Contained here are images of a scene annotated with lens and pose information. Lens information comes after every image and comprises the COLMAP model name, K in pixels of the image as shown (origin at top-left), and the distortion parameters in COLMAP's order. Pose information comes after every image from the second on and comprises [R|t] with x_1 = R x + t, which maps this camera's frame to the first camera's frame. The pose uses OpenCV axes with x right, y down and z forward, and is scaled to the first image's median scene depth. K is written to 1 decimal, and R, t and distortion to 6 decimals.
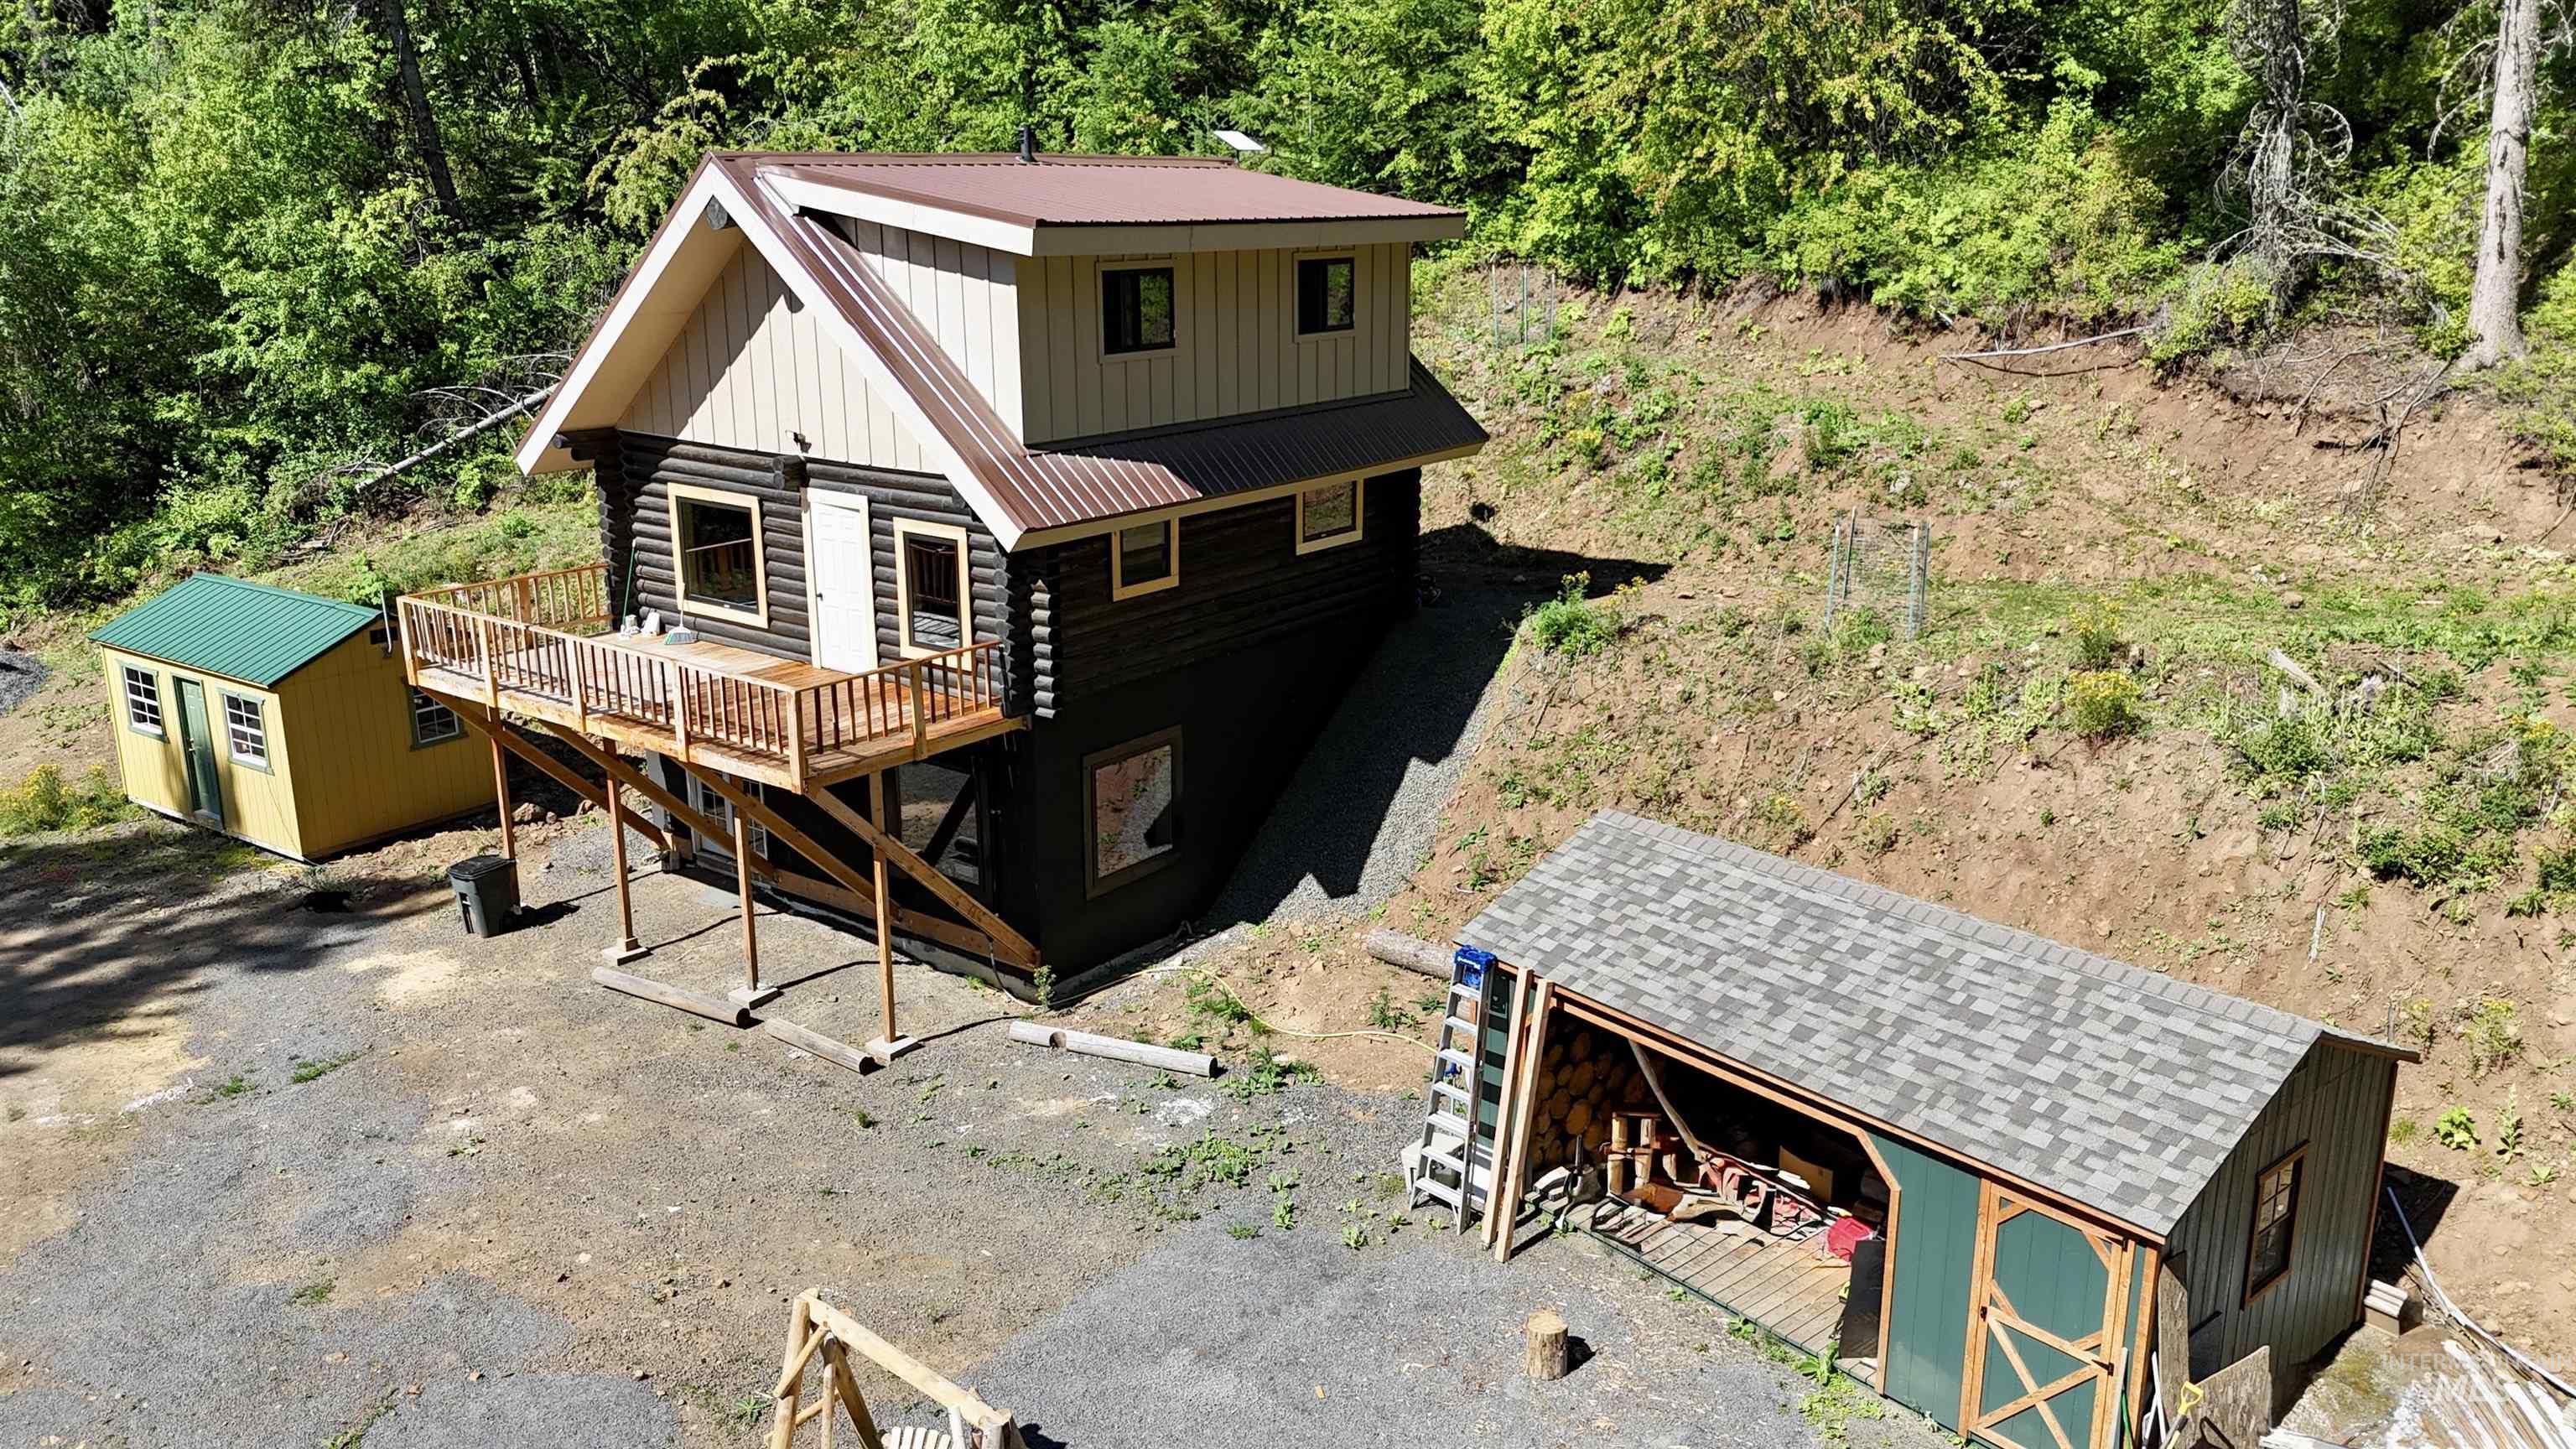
lens RADIAL K [[1939.8, 0, 1313.1], [0, 1939.8, 725.6], [0, 0, 1]] dist [0.053941, -0.062399]
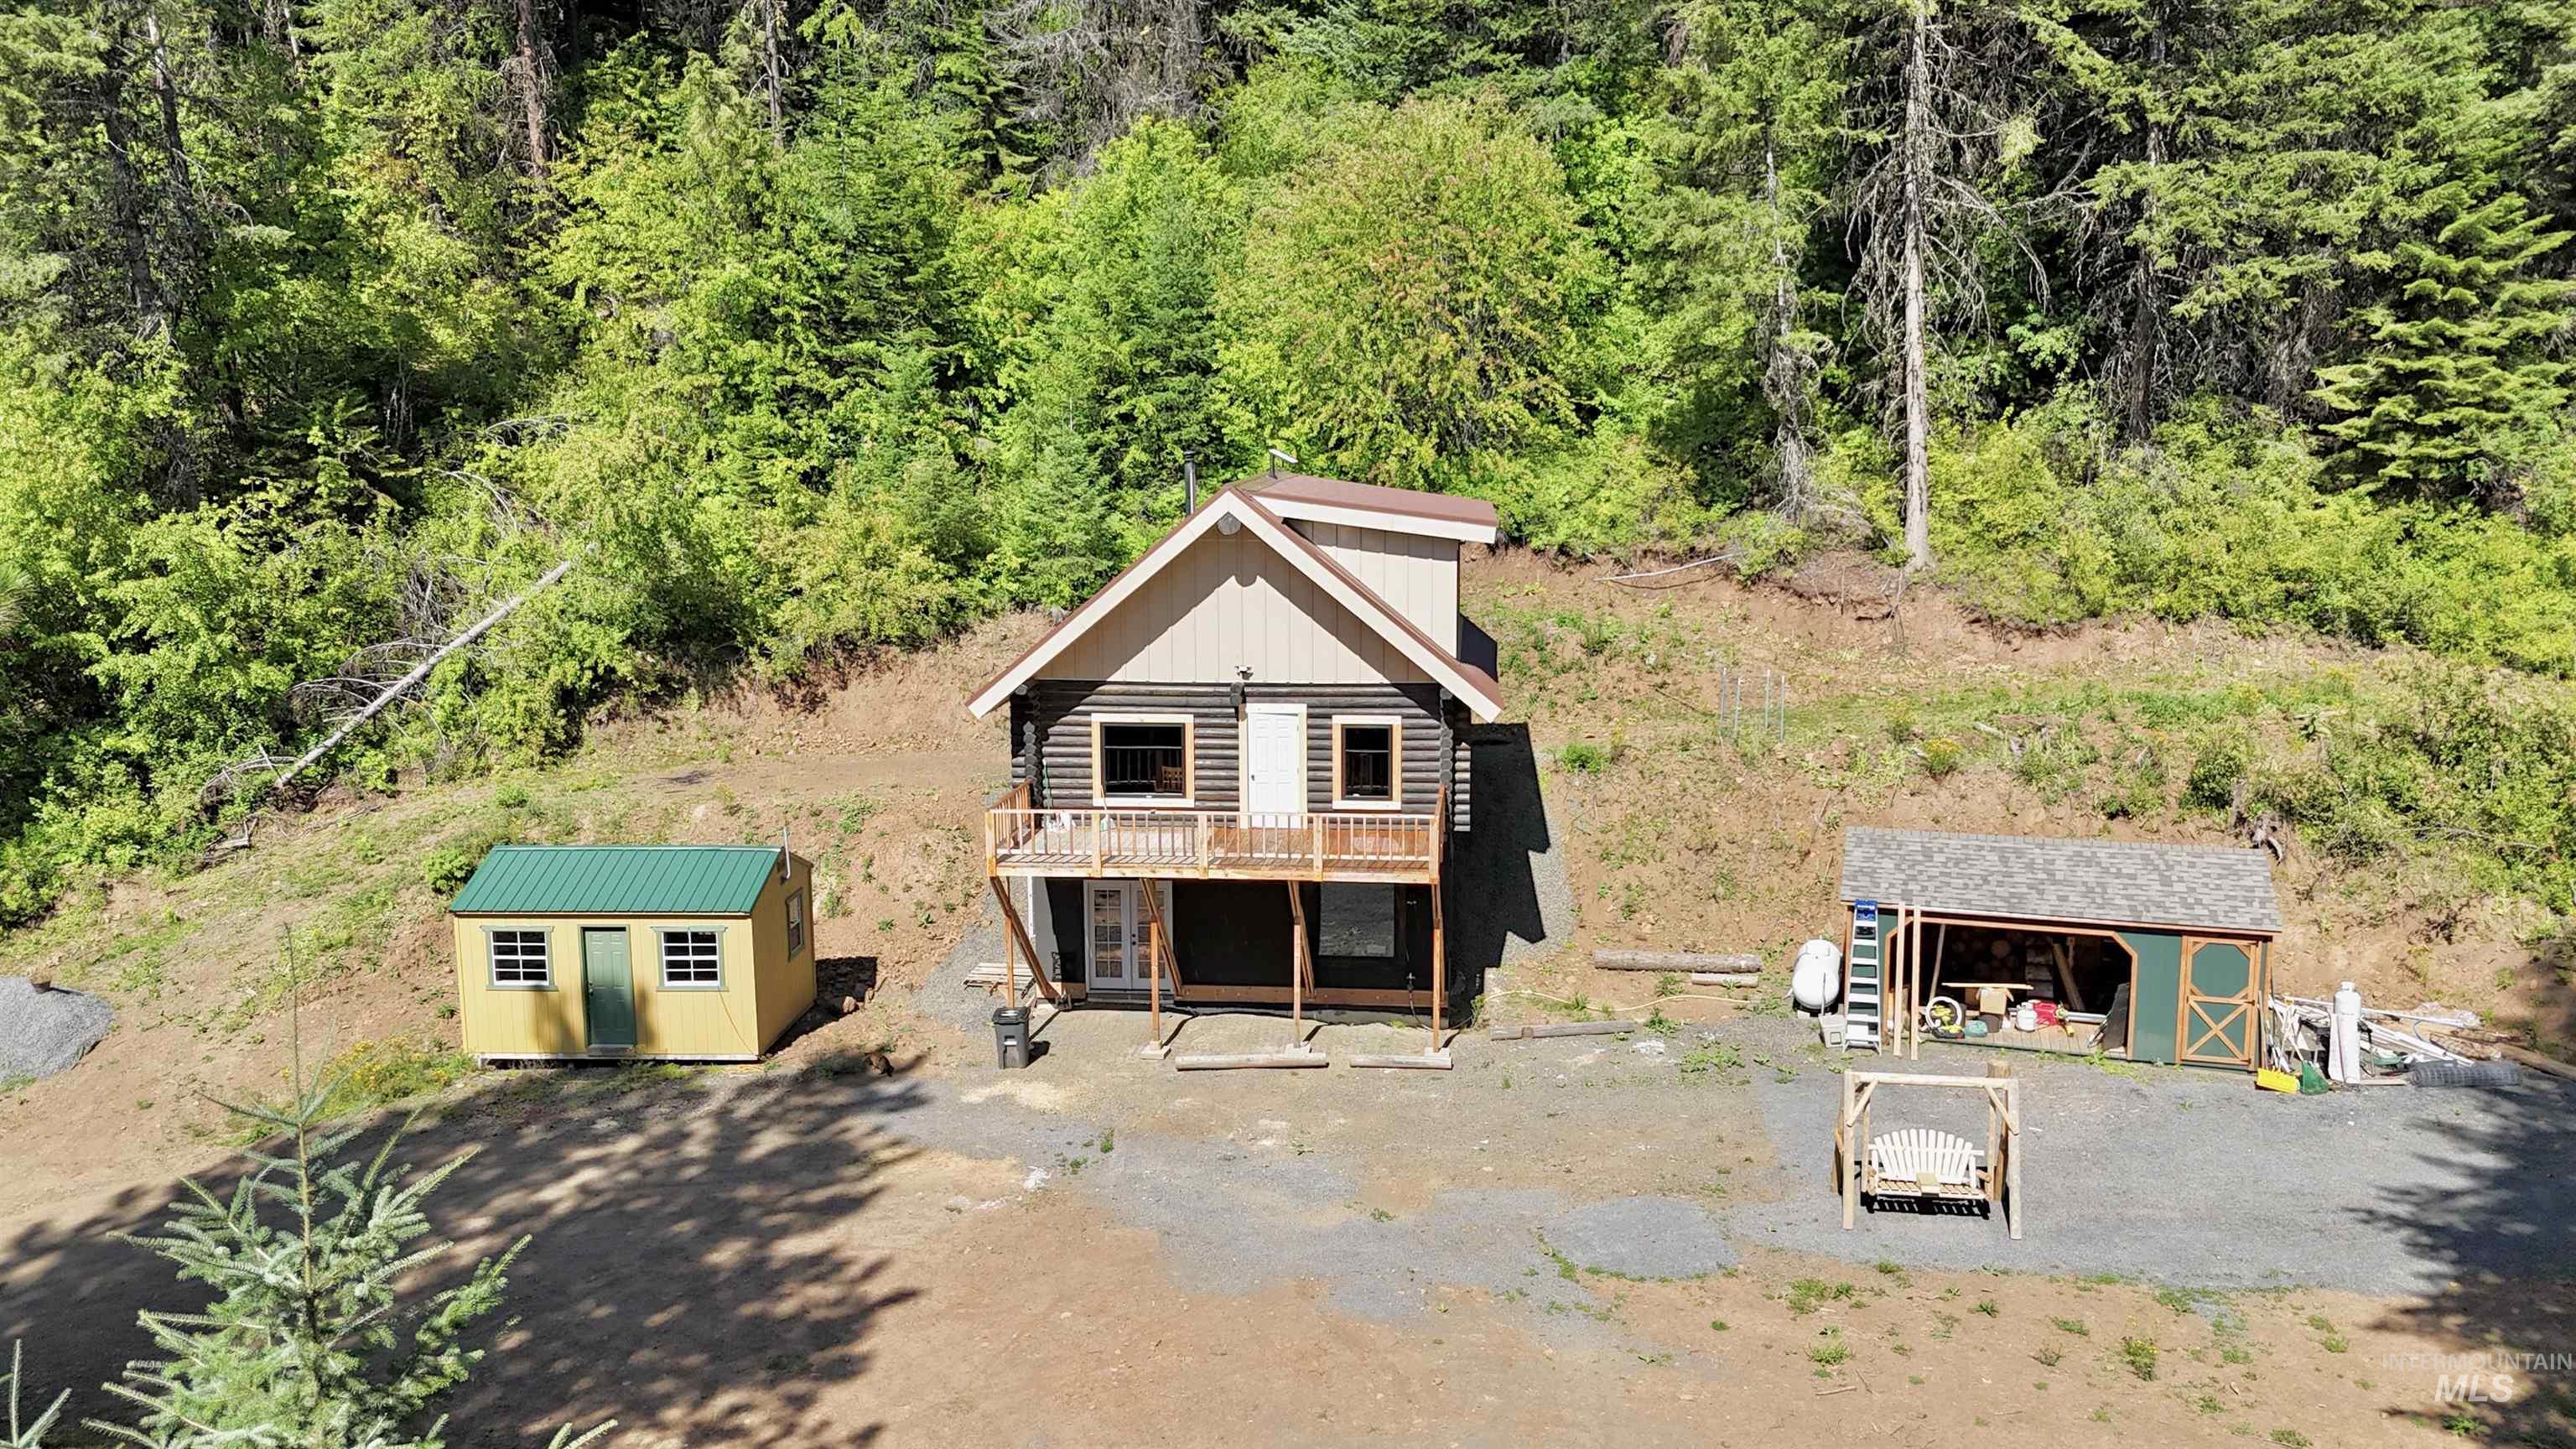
lens RADIAL K [[1939.8, 0, 1313.1], [0, 1939.8, 725.6], [0, 0, 1]] dist [0.053941, -0.062399]
pose [[0.847338, -0.087766, 0.523751, -0.921834], [0.148725, 0.986001, -0.075385, 0.009664], [-0.509802, 0.141772, 0.848530, -0.234597]]
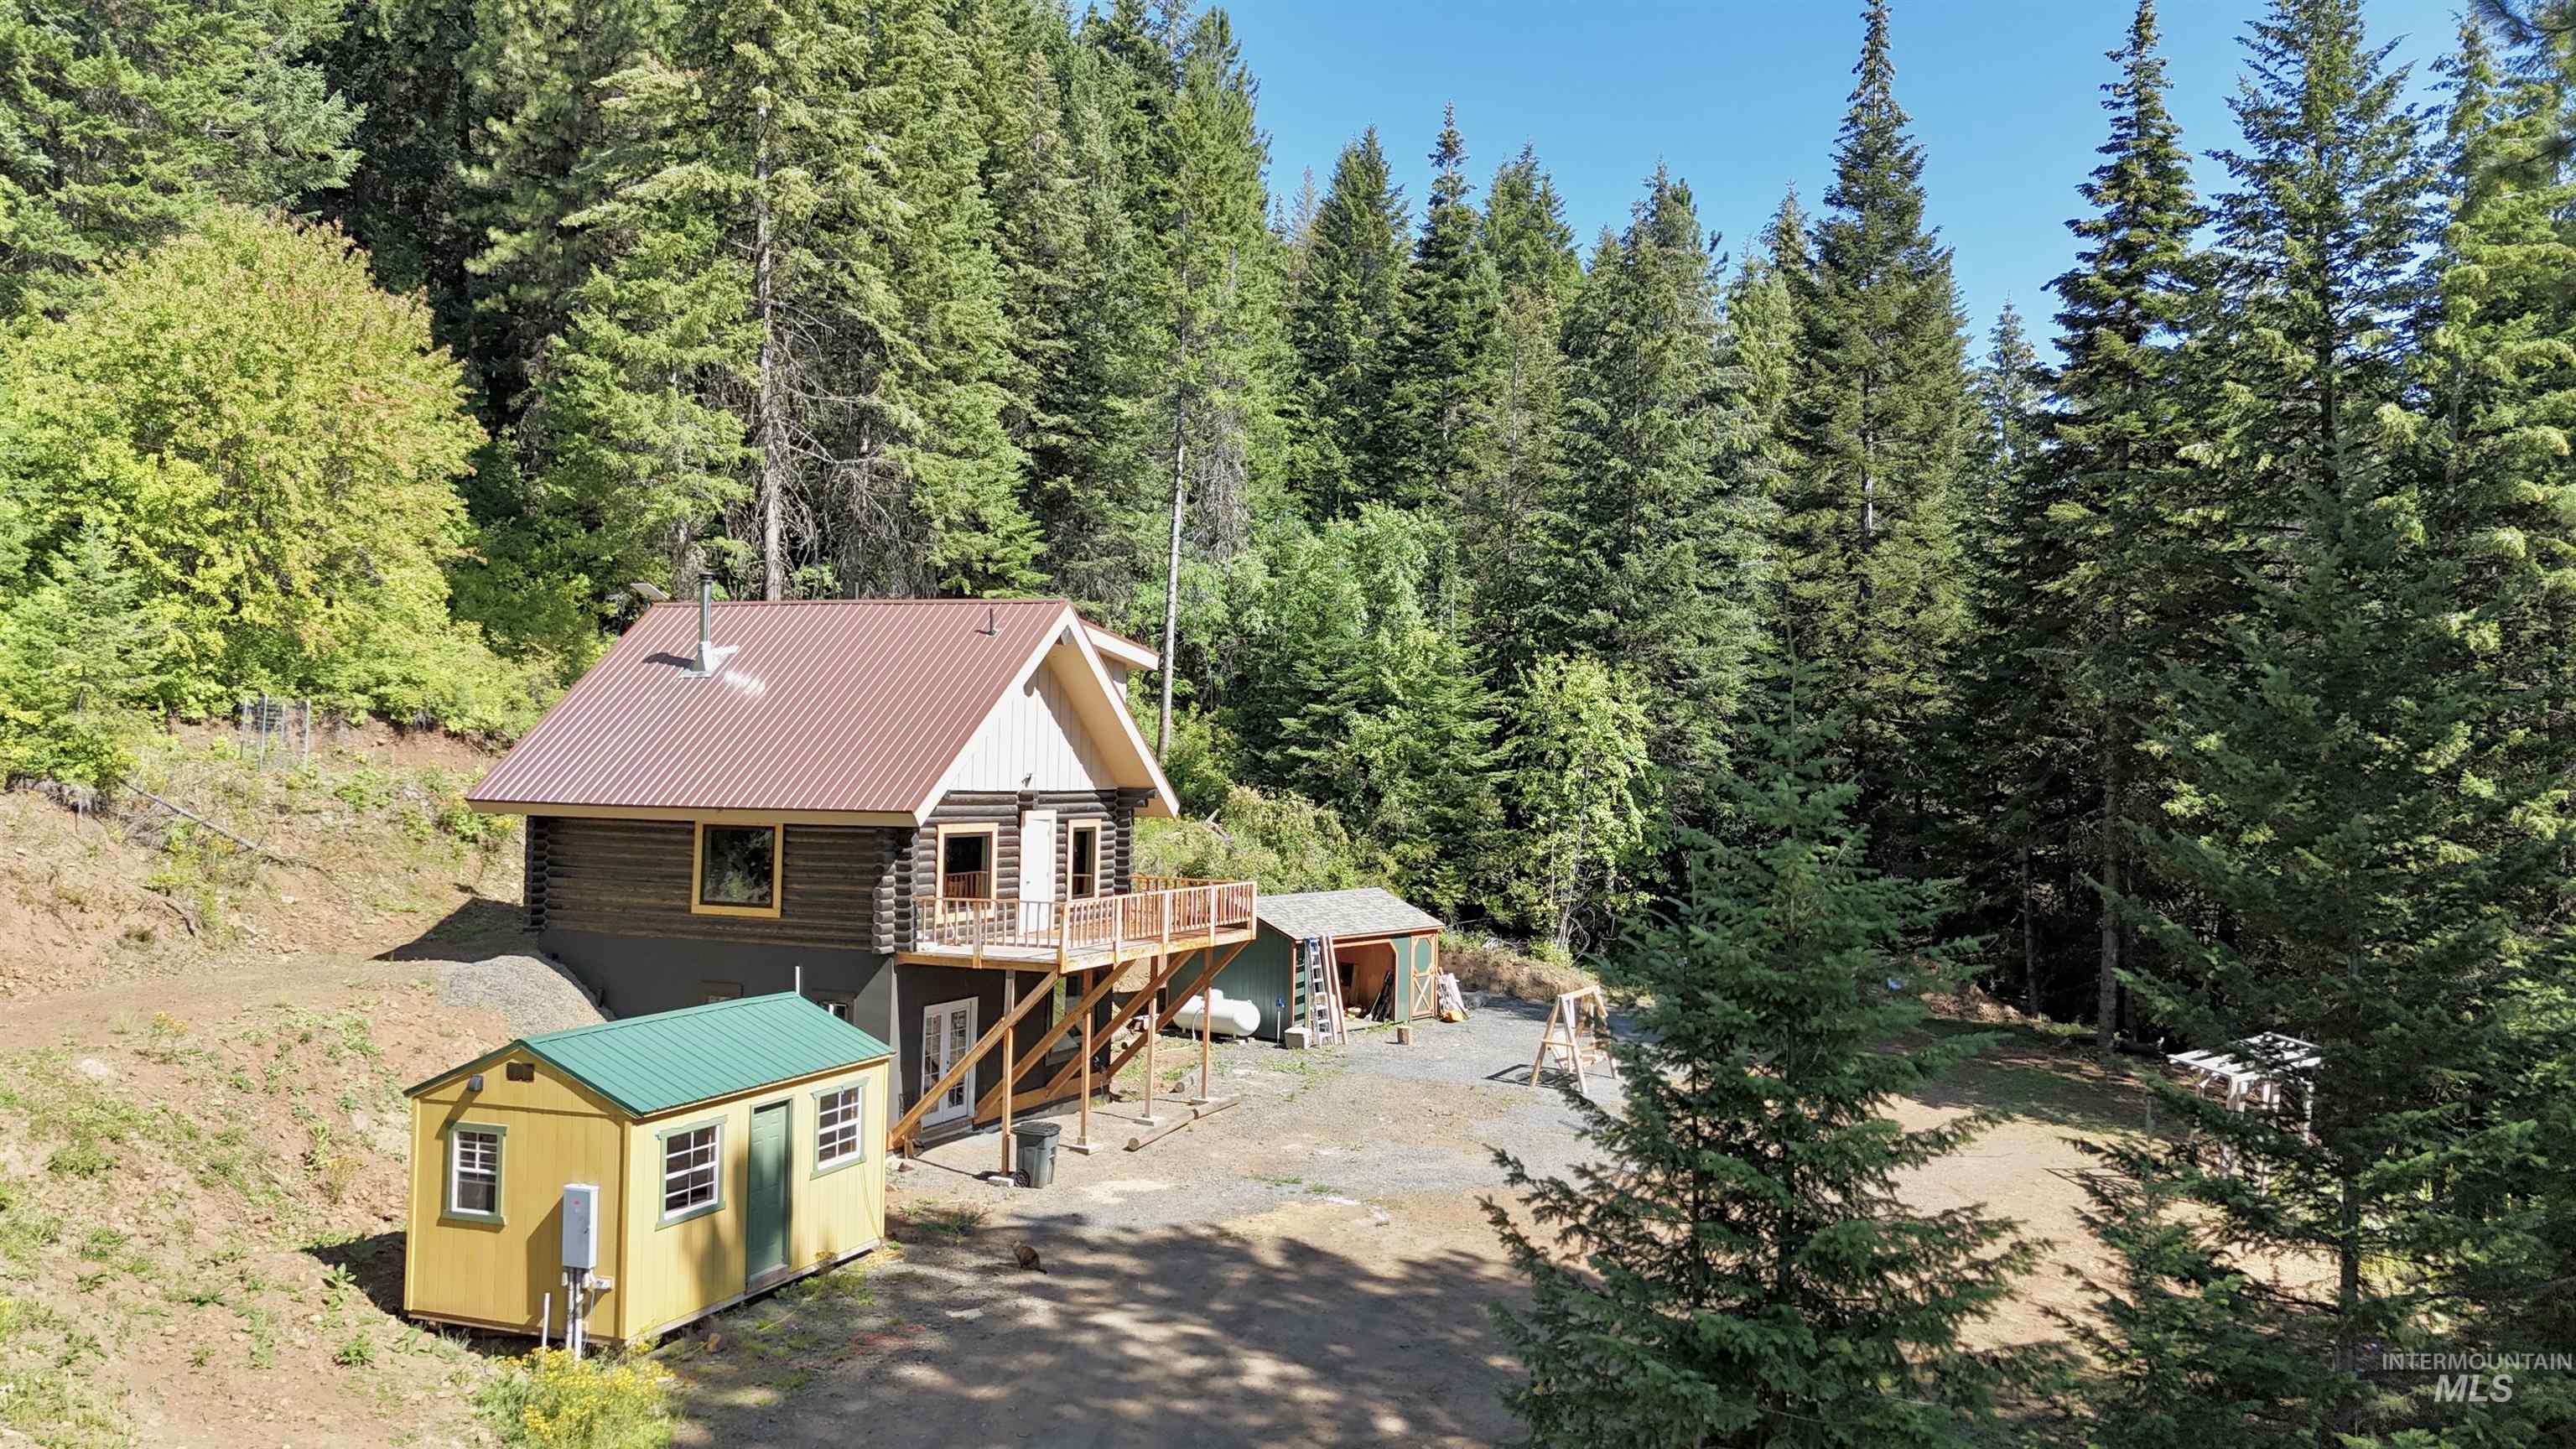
lens RADIAL K [[1939.8, 0, 1313.1], [0, 1939.8, 725.6], [0, 0, 1]] dist [0.053941, -0.062399]
pose [[-0.259287, 0.033999, 0.965202, -1.665345], [0.268506, 0.962519, 0.038226, -0.172786], [-0.927726, 0.269074, -0.258698, 1.100071]]
